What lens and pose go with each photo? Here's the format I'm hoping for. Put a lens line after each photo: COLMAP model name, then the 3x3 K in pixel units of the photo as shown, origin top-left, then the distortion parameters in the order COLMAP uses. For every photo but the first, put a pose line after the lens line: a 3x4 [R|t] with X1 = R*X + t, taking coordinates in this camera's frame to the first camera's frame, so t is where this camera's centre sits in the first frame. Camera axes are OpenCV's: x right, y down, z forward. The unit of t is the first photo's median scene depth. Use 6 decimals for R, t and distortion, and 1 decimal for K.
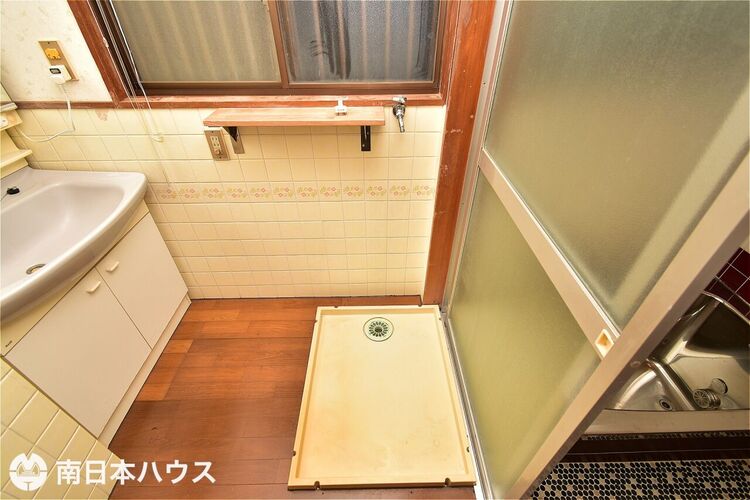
lens RADIAL K [[330.4, 0, 379.0], [0, 330.4, 246.1], [0, 0, 1]] dist [0.000255, 0.000435]
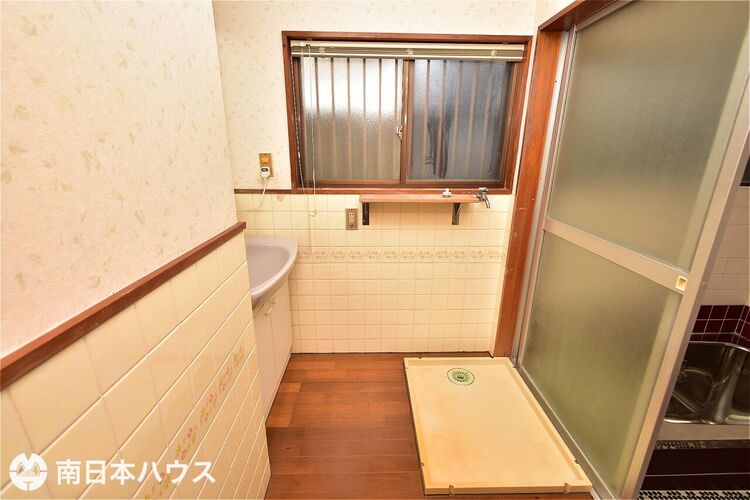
lens RADIAL K [[330.4, 0, 376.7], [0, 330.4, 247.3], [0, 0, 1]] dist [0.000255, 0.000435]
pose [[0.999945, 0.008245, 0.006465, -0.387972], [-0.005446, 0.936123, -0.351632, 0.303607], [-0.008951, 0.351577, 0.936116, -0.285084]]
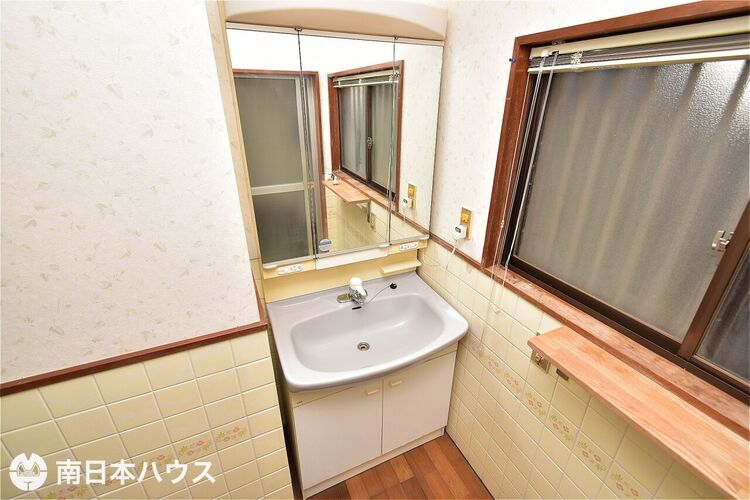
lens RADIAL K [[330.4, 0, 375.7], [0, 330.4, 247.2], [0, 0, 1]] dist [0.000255, 0.000435]
pose [[0.402324, 0.375925, -0.834755, -0.067463], [-0.563150, 0.820512, 0.098091, -0.362659], [0.721801, 0.430628, 0.541814, 0.141017]]
